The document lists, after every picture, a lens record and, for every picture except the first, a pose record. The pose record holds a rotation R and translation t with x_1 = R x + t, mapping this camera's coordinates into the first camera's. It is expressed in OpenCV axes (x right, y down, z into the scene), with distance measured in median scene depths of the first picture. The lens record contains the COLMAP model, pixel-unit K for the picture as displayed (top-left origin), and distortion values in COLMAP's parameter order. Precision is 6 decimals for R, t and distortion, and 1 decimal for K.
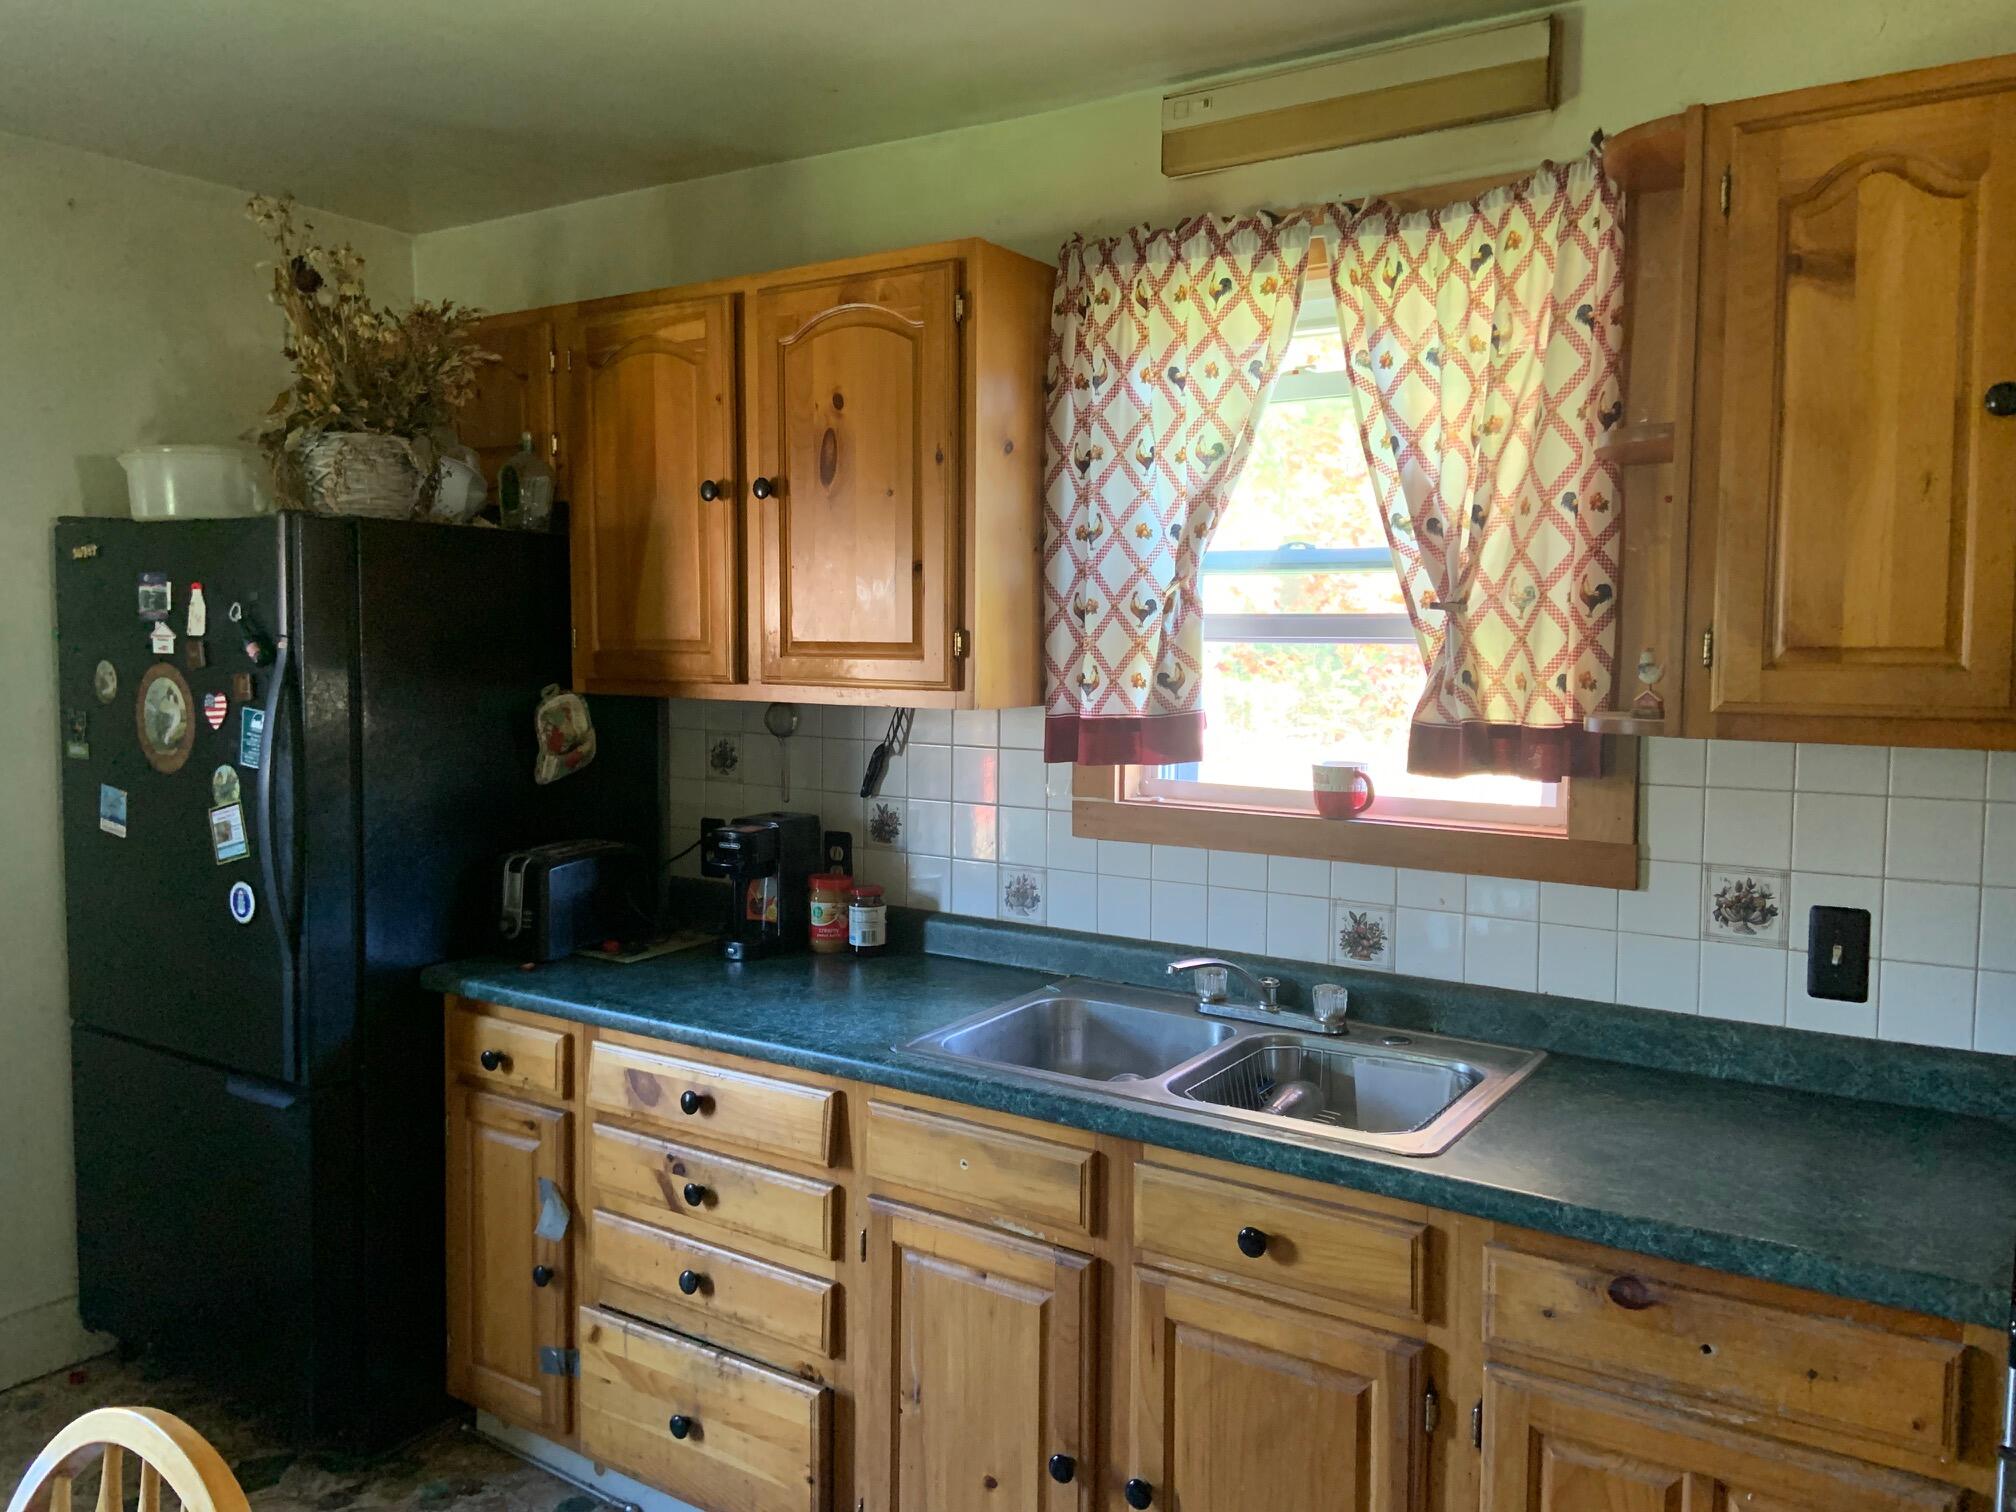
lens RADIAL K [[1515.7, 0, 1001.1], [0, 1515.7, 745.3], [0, 0, 1]] dist [0.124306, -0.159425]
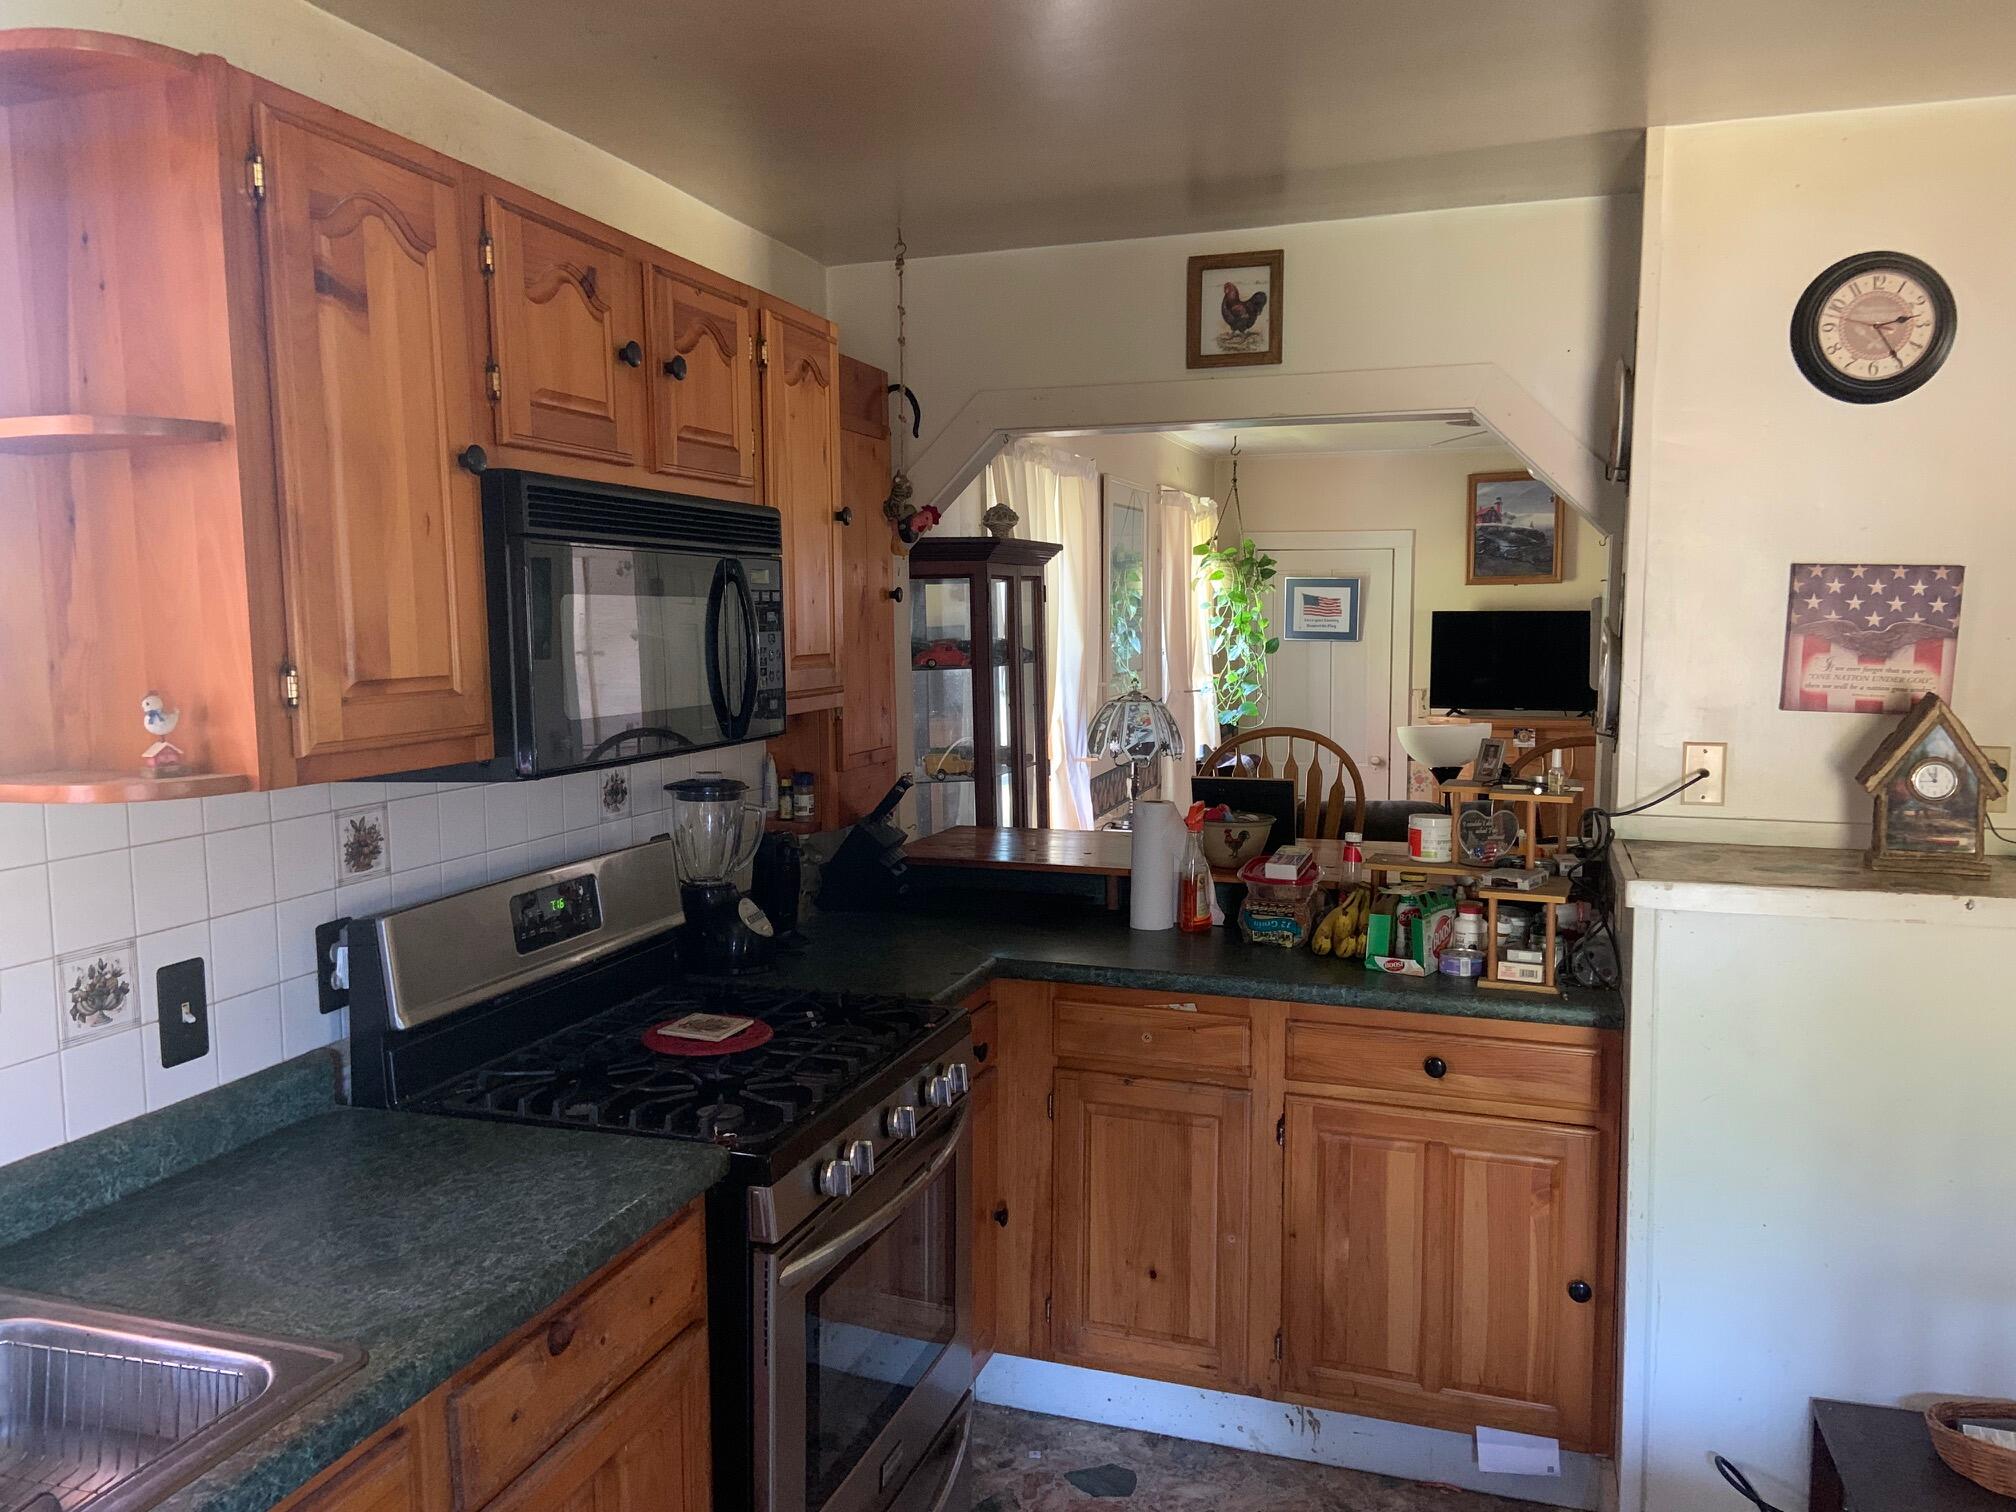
lens RADIAL K [[1524.4, 0, 1008.0], [0, 1524.4, 756.0], [0, 0, 1]] dist [0.106648, -0.159955]
pose [[-0.296315, -0.087679, 0.951057, -0.435634], [0.080414, 0.989951, 0.116319, -0.078187], [-0.951699, 0.110946, -0.286287, 0.718321]]
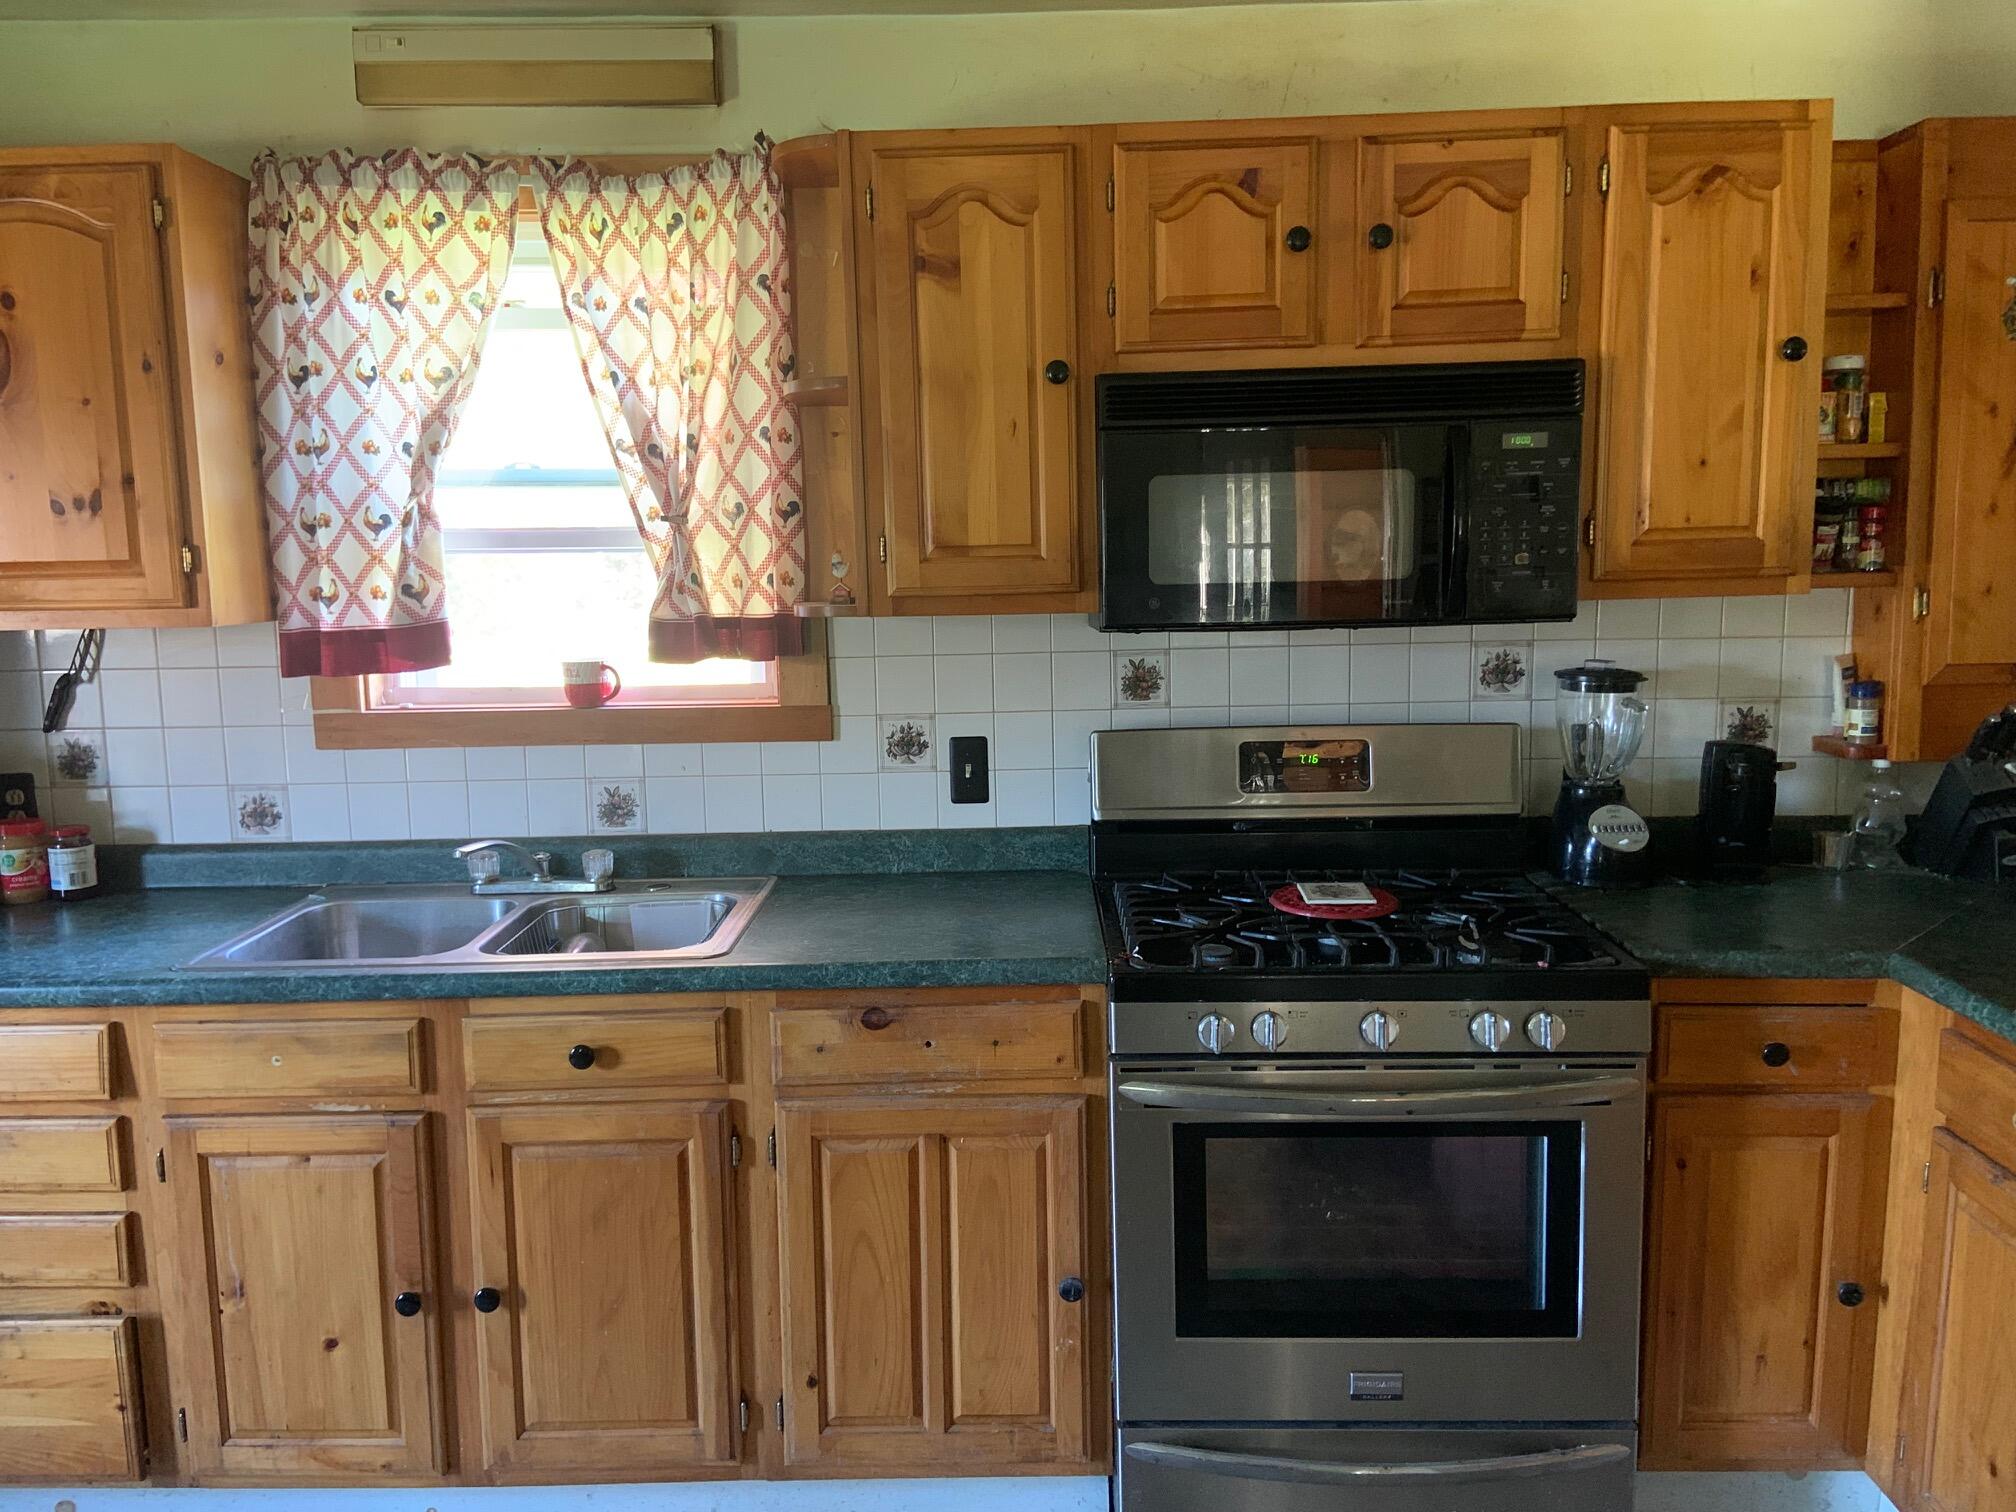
lens RADIAL K [[1515.7, 0, 1001.1], [0, 1515.7, 745.3], [0, 0, 1]] dist [0.124306, -0.159425]
pose [[0.832454, -0.091275, 0.546525, -0.163081], [0.064559, 0.995599, 0.067939, 0.020190], [-0.550321, -0.021273, 0.834682, -0.137887]]
